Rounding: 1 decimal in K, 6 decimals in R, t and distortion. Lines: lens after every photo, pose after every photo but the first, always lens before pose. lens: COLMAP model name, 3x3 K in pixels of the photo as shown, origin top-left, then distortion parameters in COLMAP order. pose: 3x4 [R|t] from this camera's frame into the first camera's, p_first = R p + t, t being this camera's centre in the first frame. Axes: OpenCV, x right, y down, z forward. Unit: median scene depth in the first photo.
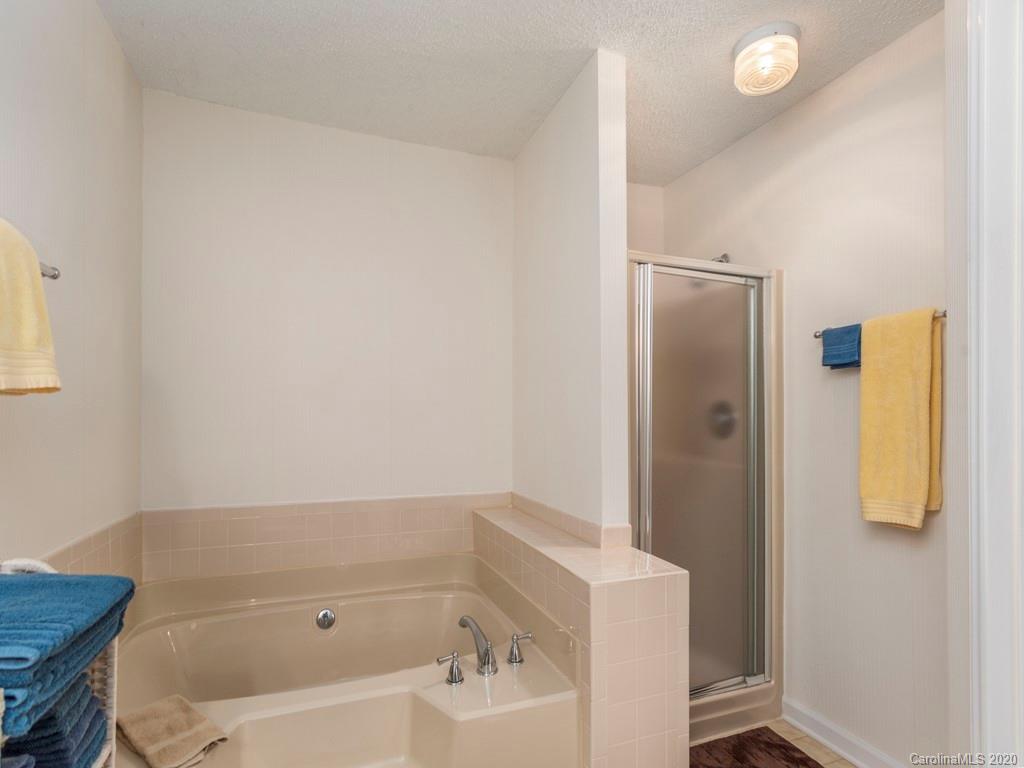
lens RADIAL K [[506.4, 0, 500.4], [0, 506.4, 423.2], [0, 0, 1]] dist [0.010686, -0.000189]
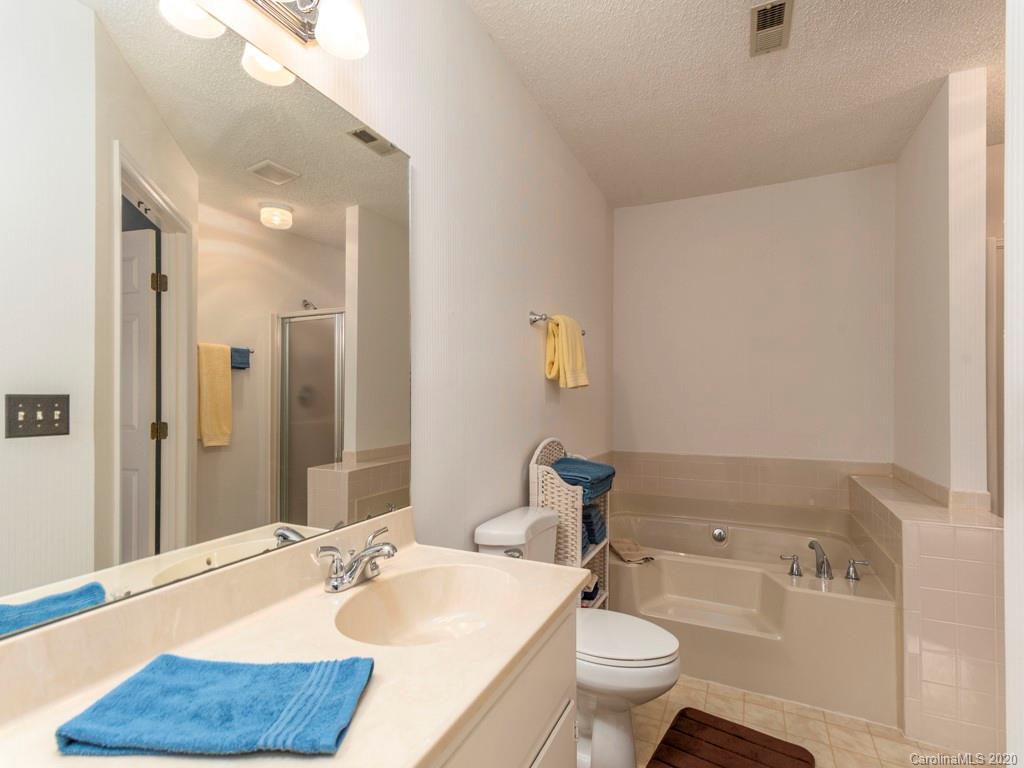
lens RADIAL K [[506.4, 0, 511.3], [0, 506.4, 393.4], [0, 0, 1]] dist [0.010686, -0.000189]
pose [[0.701335, -0.011395, -0.712740, 0.383749], [-0.002394, 0.999829, -0.018340, 0.009739], [0.712827, 0.014569, 0.701188, -0.618921]]
